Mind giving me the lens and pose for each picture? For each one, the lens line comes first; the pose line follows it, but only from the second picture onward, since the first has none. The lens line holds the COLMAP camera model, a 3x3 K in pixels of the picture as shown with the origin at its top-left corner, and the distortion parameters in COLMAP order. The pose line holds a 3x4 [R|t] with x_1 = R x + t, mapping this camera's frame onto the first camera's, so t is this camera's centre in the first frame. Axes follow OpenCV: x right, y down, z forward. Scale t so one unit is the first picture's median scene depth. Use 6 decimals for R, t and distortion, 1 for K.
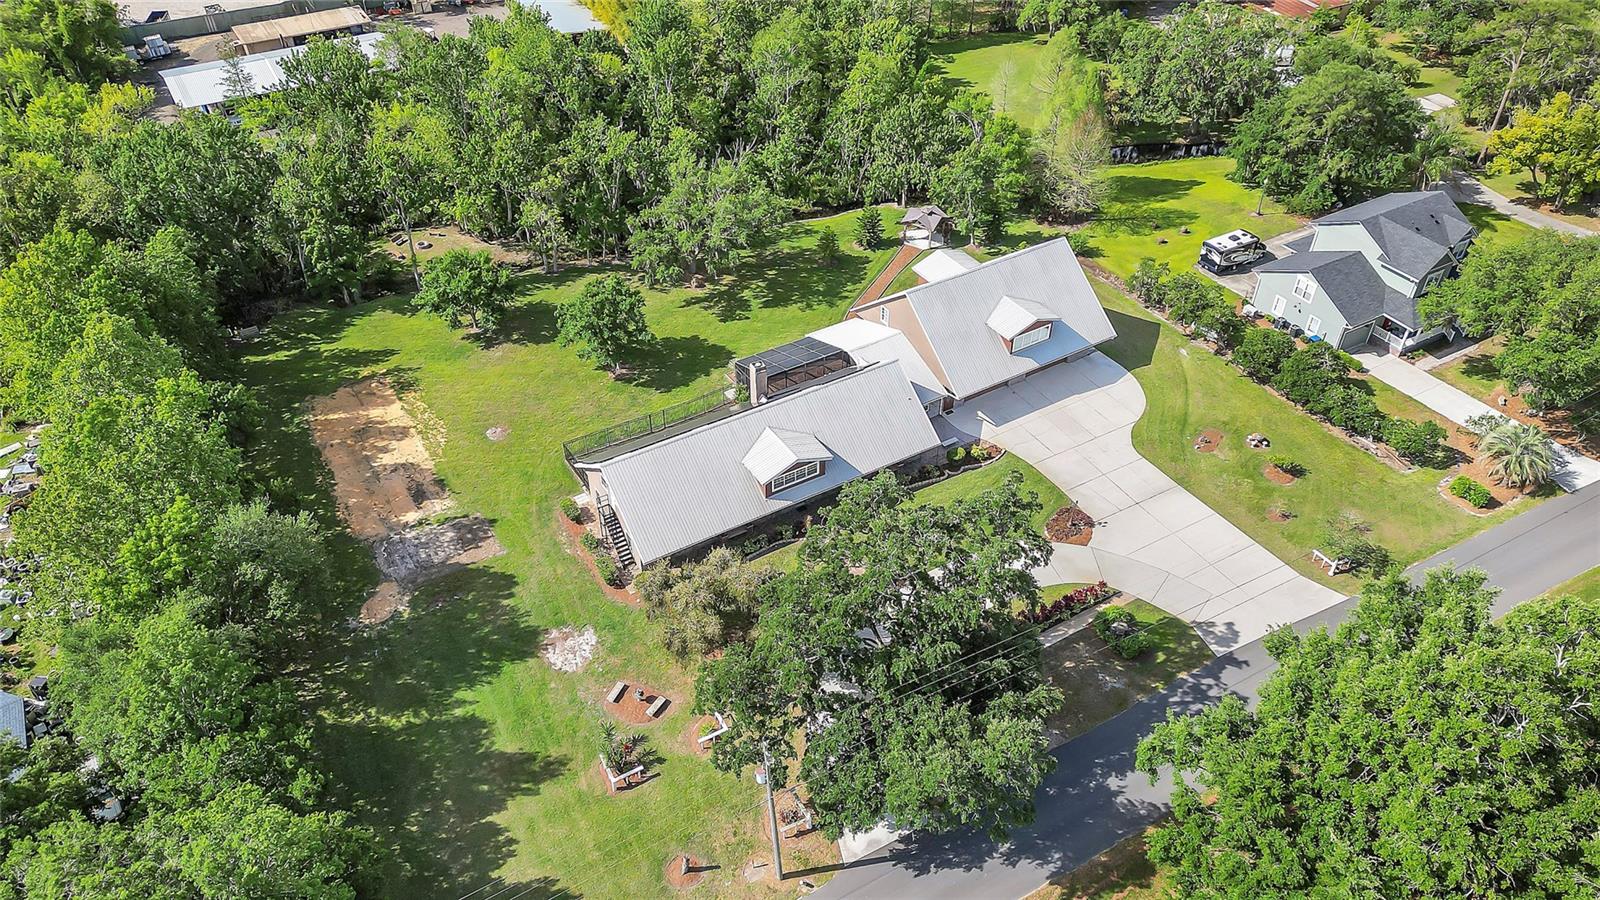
lens RADIAL K [[1138.4, 0, 800.0], [0, 1138.4, 450.0], [0, 0, 1]] dist [0.108570, -0.120349]
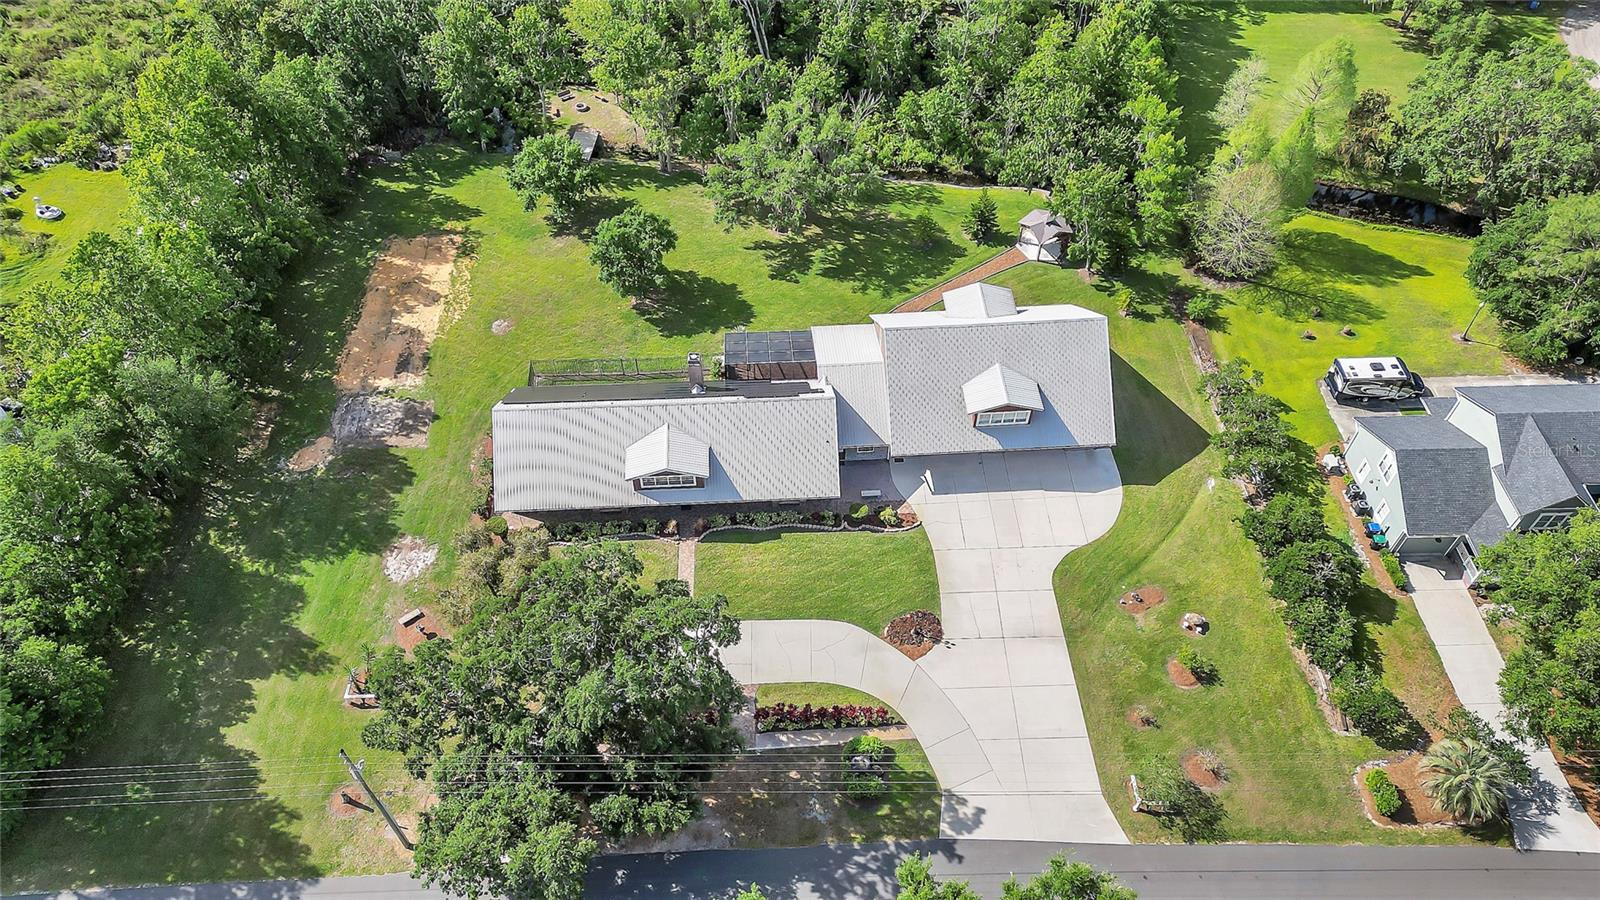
lens RADIAL K [[1113.3, 0, 800.0], [0, 1113.3, 450.0], [0, 0, 1]] dist [0.101731, -0.099207]
pose [[0.879507, 0.362387, -0.308453, 0.359444], [-0.299378, 0.925170, 0.233309, -0.244561], [0.369920, -0.112853, 0.922184, 0.123880]]
